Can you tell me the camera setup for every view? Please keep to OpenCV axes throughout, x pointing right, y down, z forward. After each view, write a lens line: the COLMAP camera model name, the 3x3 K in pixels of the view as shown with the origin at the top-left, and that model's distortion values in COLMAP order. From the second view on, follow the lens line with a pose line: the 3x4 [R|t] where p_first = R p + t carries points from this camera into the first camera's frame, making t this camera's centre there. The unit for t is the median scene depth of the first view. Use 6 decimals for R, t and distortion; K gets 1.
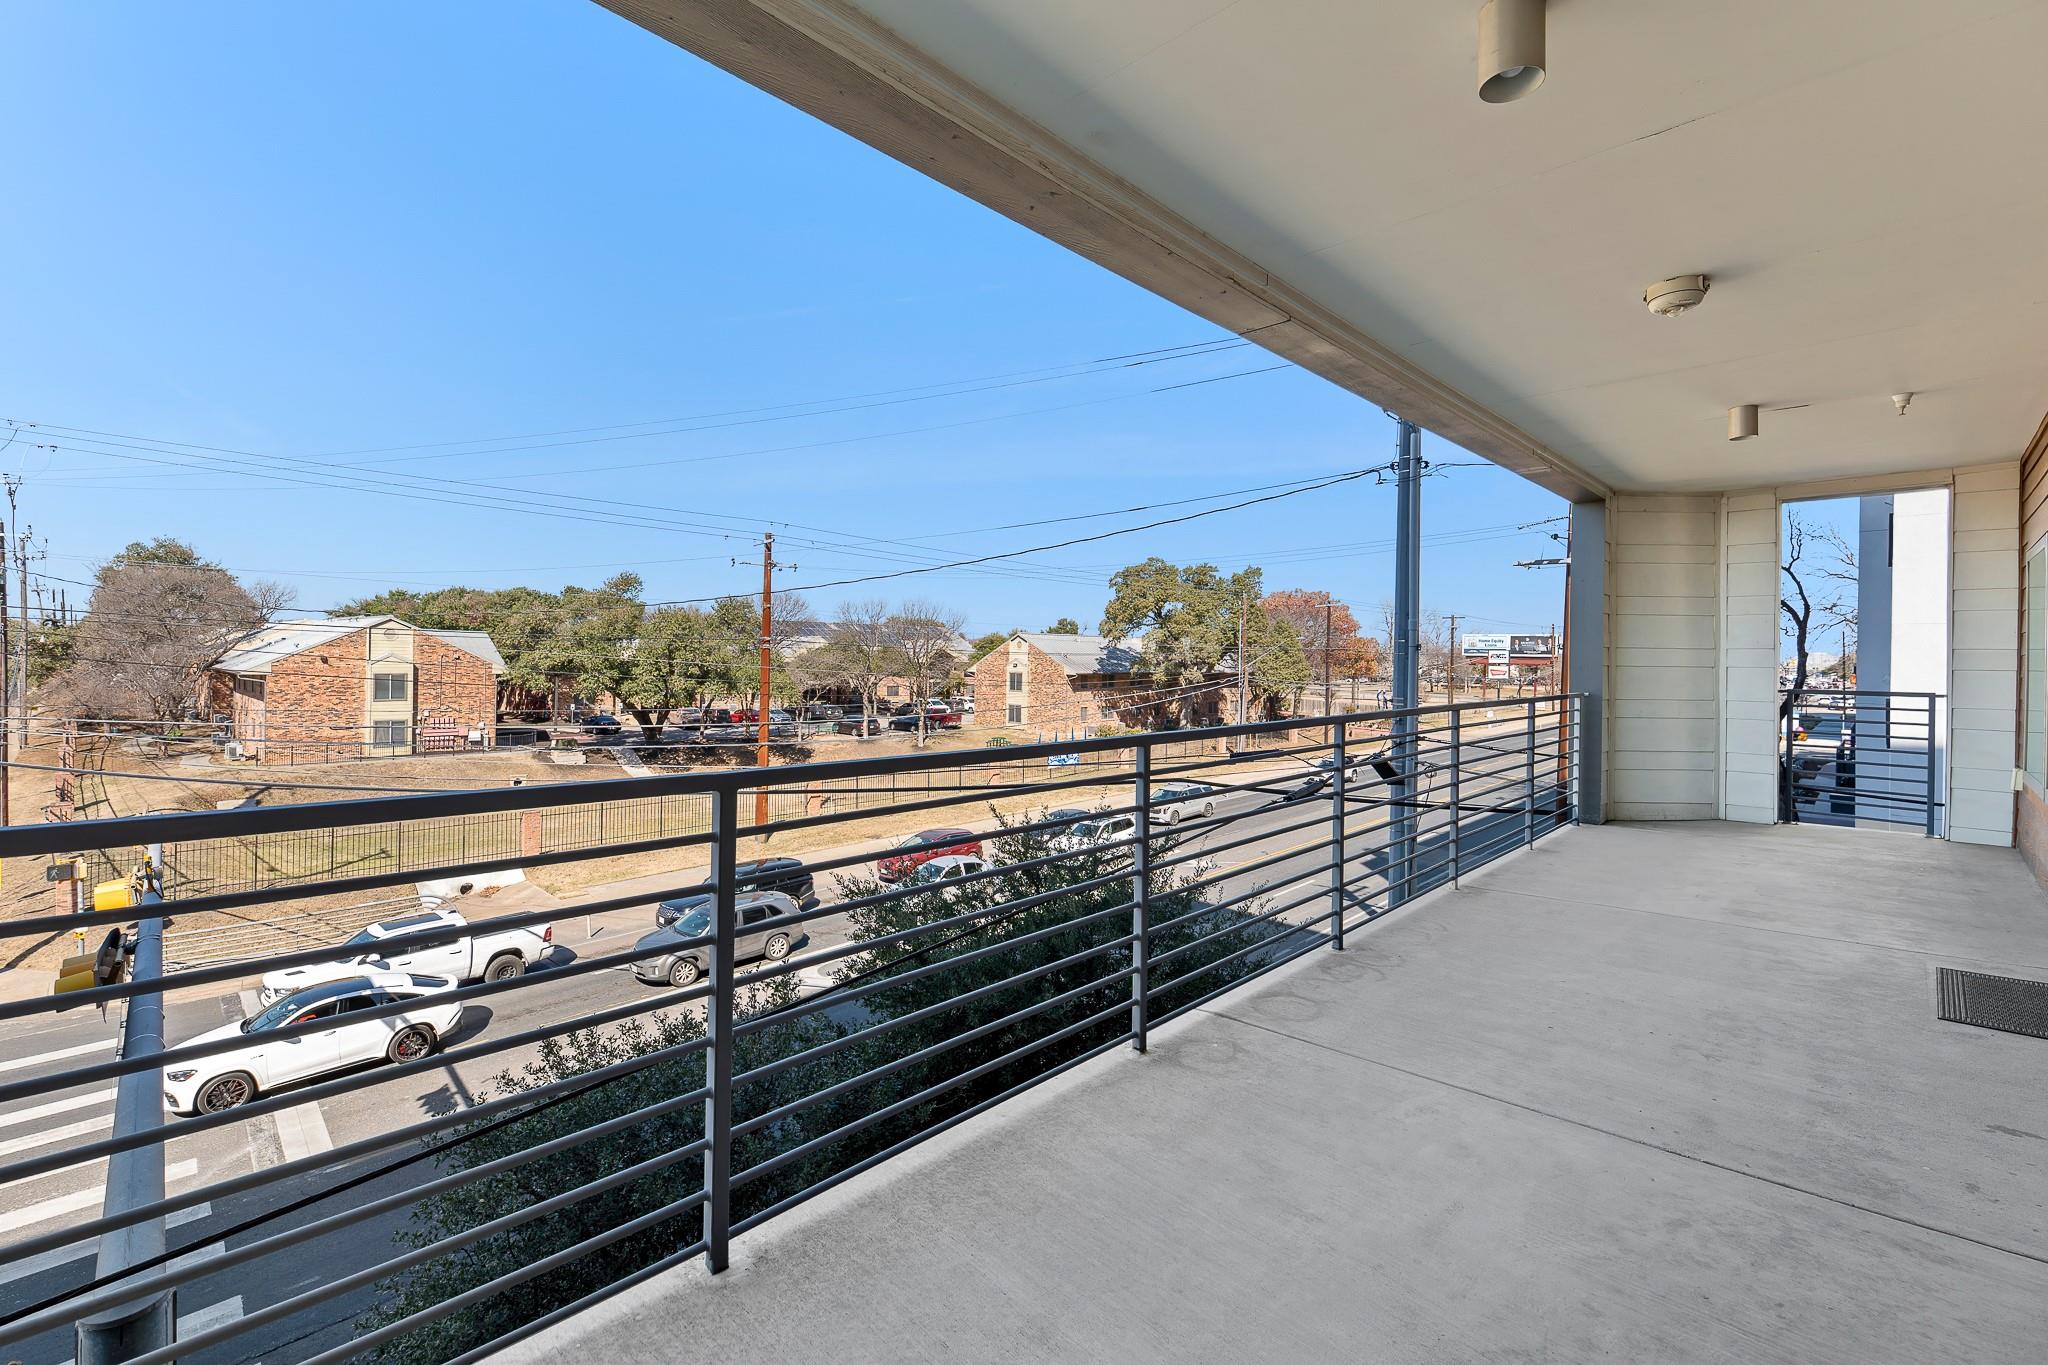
lens RADIAL K [[893.3, 0, 1020.9], [0, 893.3, 650.4], [0, 0, 1]] dist [0.011307, -0.000083]
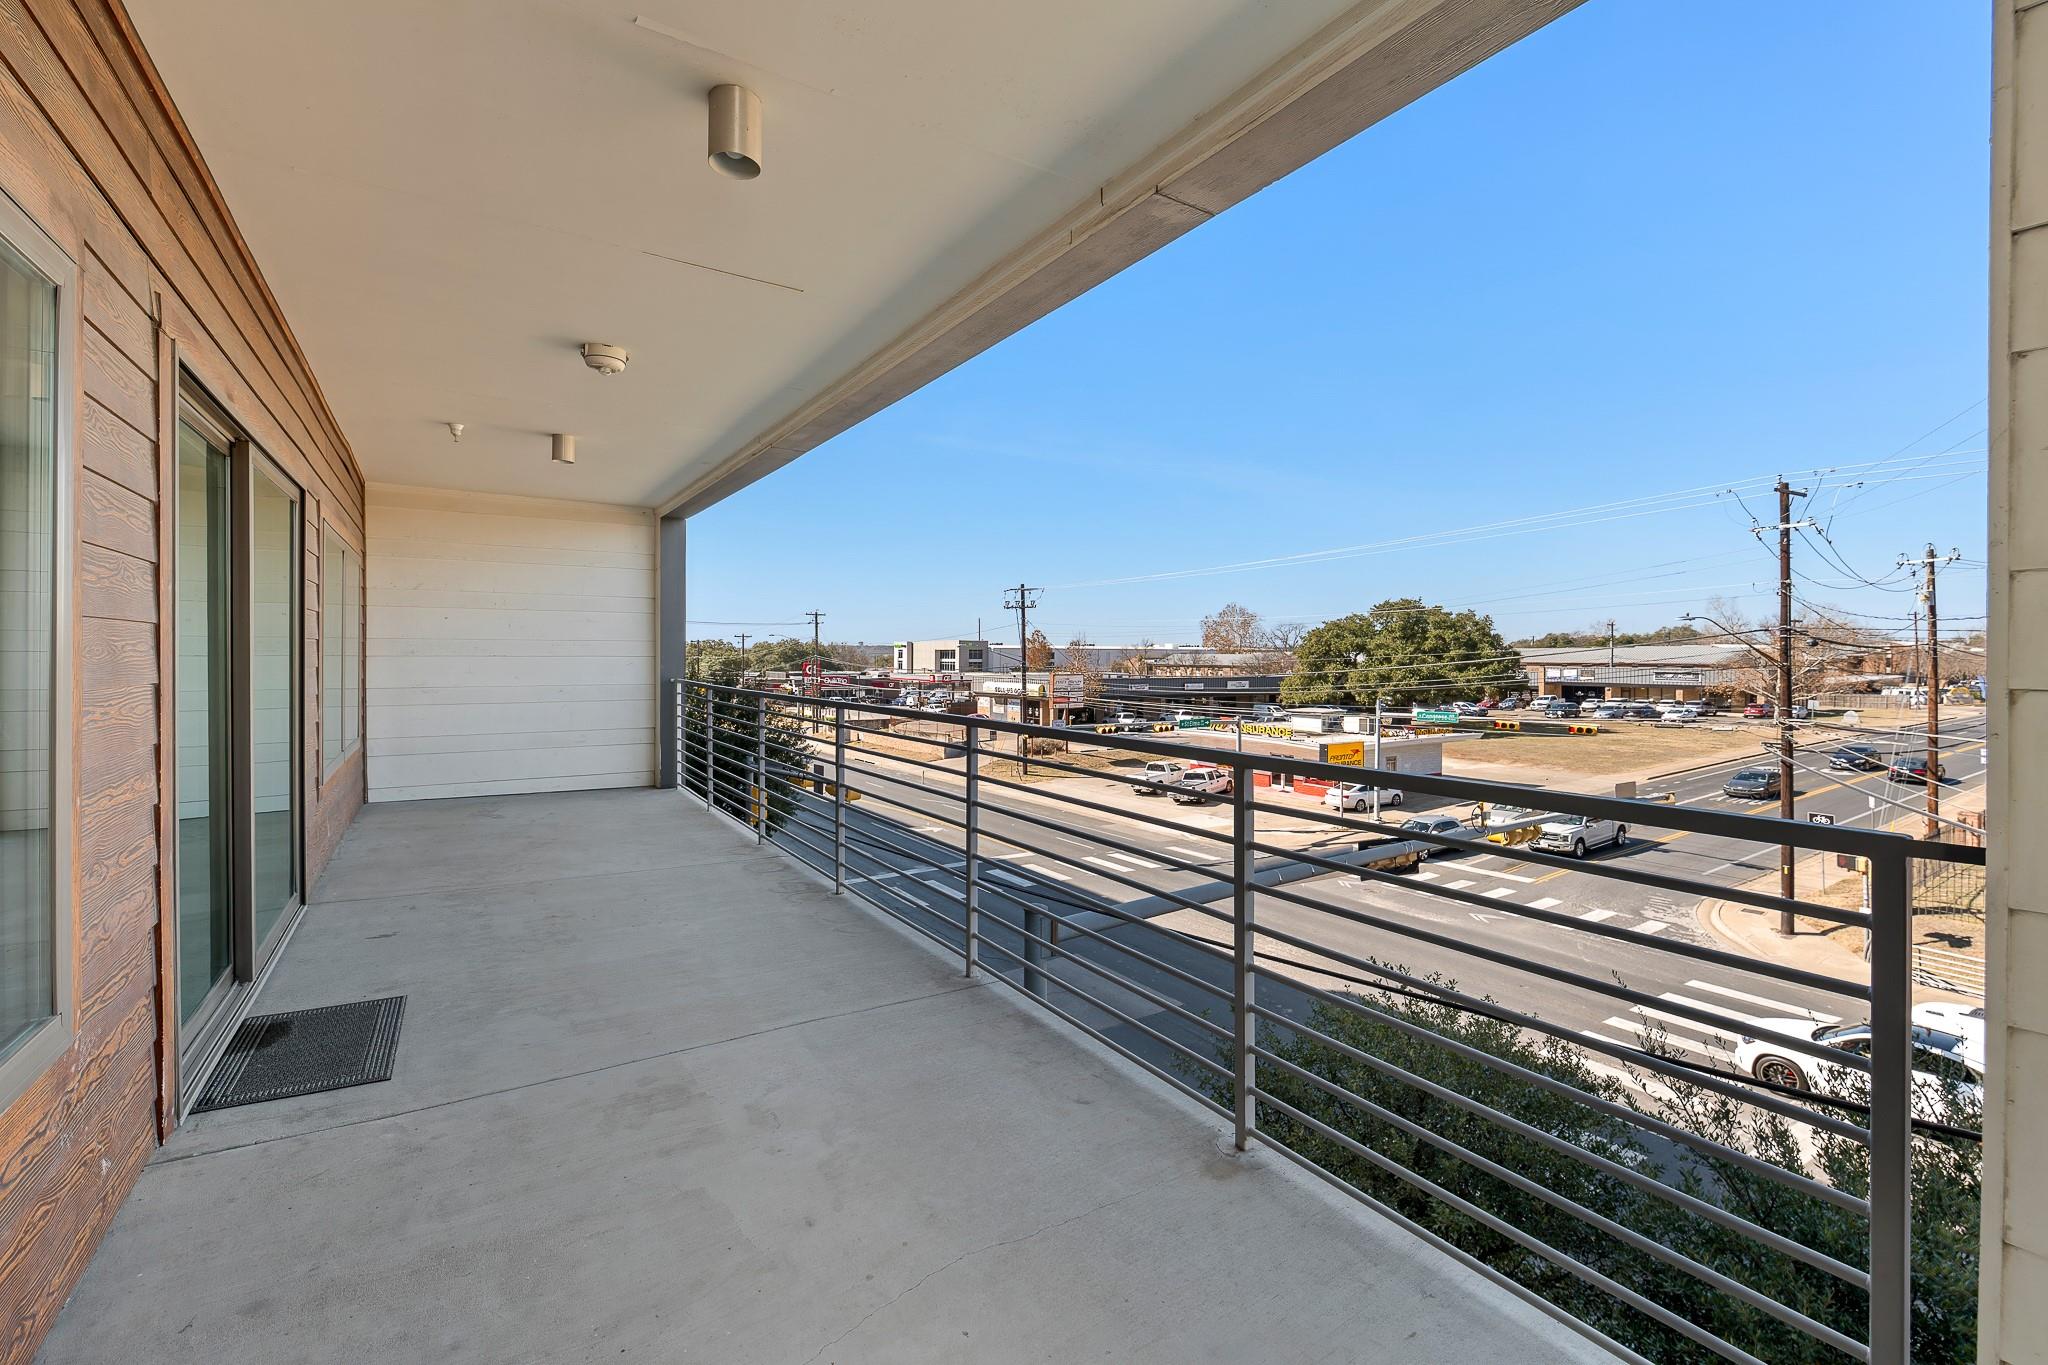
lens RADIAL K [[893.3, 0, 1020.9], [0, 893.3, 650.4], [0, 0, 1]] dist [0.011307, -0.000083]
pose [[-0.230163, -0.023238, -0.972875, 1.687249], [-0.000235, 0.999716, -0.023824, 0.044209], [0.973152, -0.005254, -0.230103, 1.740251]]
